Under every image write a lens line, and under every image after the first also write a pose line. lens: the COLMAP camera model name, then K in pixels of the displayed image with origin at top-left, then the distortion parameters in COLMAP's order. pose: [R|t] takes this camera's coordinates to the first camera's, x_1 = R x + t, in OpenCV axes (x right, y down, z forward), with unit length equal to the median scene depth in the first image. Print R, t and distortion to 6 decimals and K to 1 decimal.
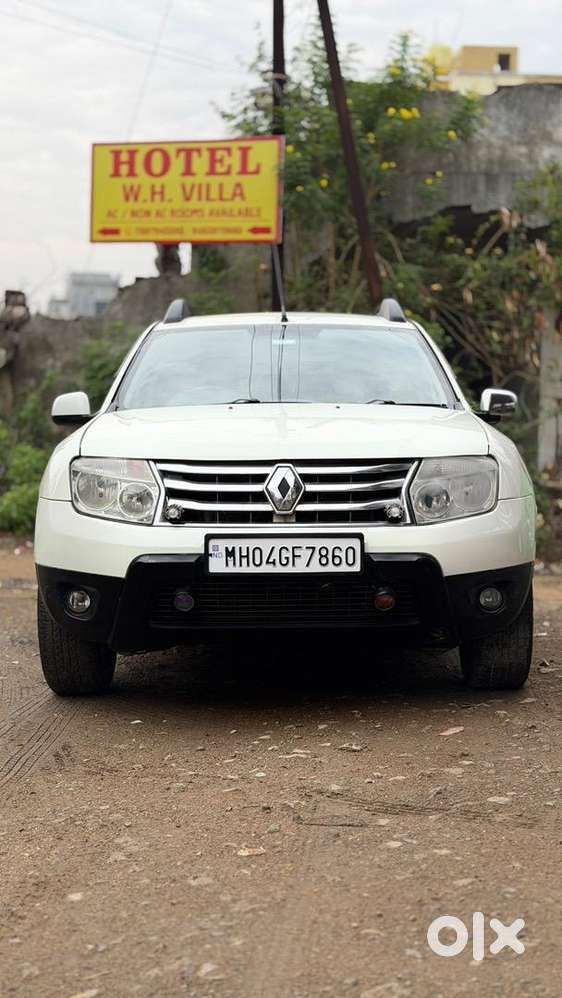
lens RADIAL K [[1373.8, 0, 275.6], [0, 1373.8, 493.0], [0, 0, 1]] dist [0.142042, 0.000000]
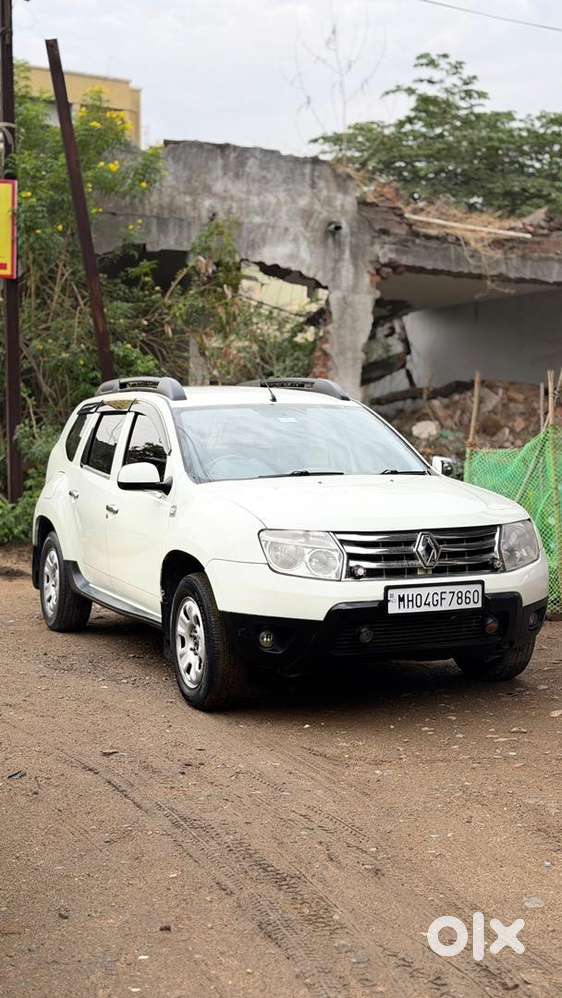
lens RADIAL K [[1373.8, 0, 279.1], [0, 1373.8, 493.8], [0, 0, 1]] dist [0.142042, 0.000000]
pose [[0.914450, -0.021921, 0.404104, -0.694172], [0.014460, 0.999664, 0.021505, -0.092542], [-0.404440, -0.013822, 0.914460, -0.215732]]
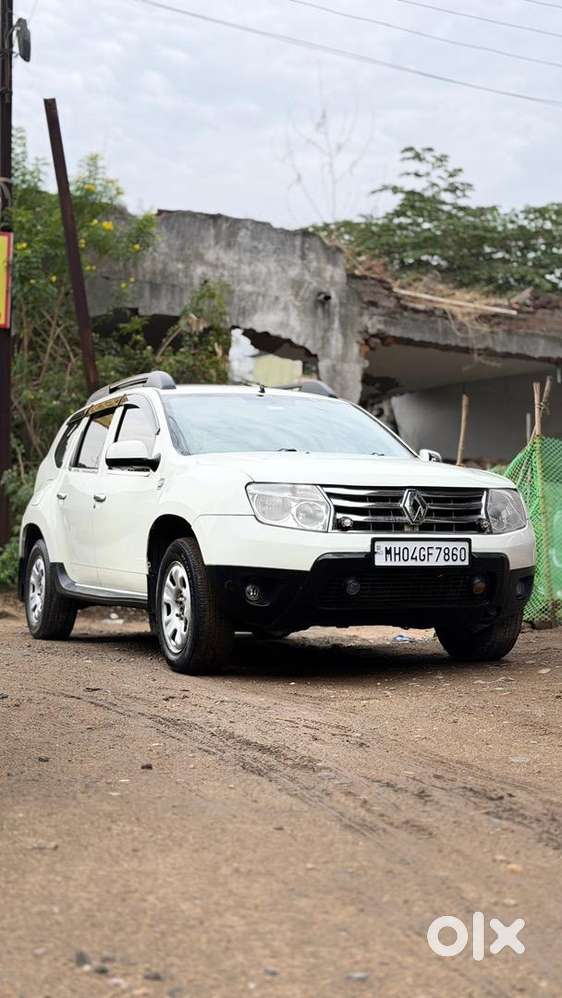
lens RADIAL K [[1373.8, 0, 283.3], [0, 1373.8, 494.3], [0, 0, 1]] dist [0.142042, 0.000000]
pose [[0.910099, 0.022751, 0.413766, -0.693054], [0.007366, 0.997446, -0.071047, 0.082685], [-0.414325, 0.067708, 0.907607, -0.214095]]
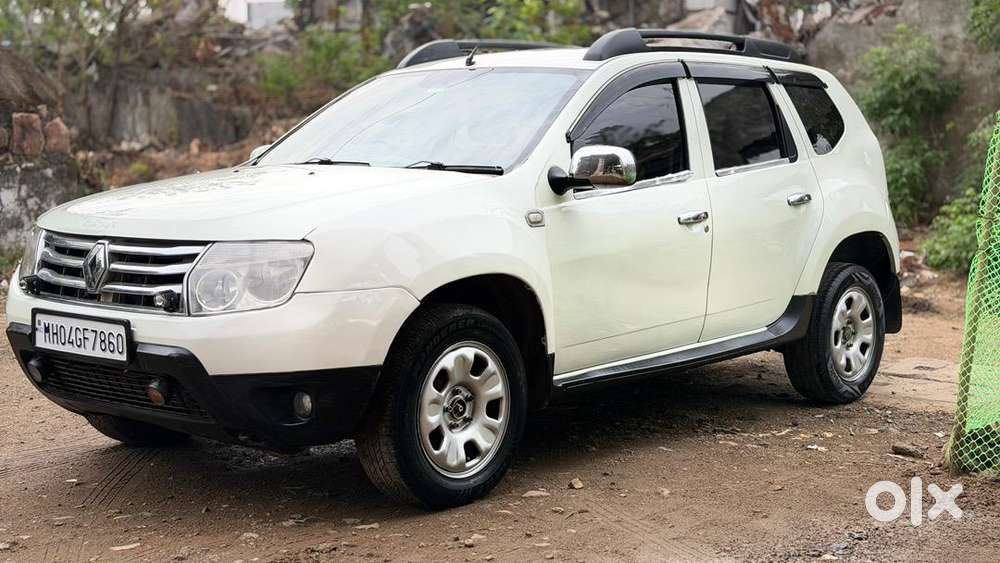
lens RADIAL K [[1376.6, 0, 502.9], [0, 1376.6, 284.8], [0, 0, 1]] dist [0.142042, 0.000000]
pose [[0.758228, 0.070484, -0.648168, 0.846737], [-0.026114, 0.996625, 0.077828, -0.072966], [0.651466, -0.042085, 0.757510, 0.449351]]
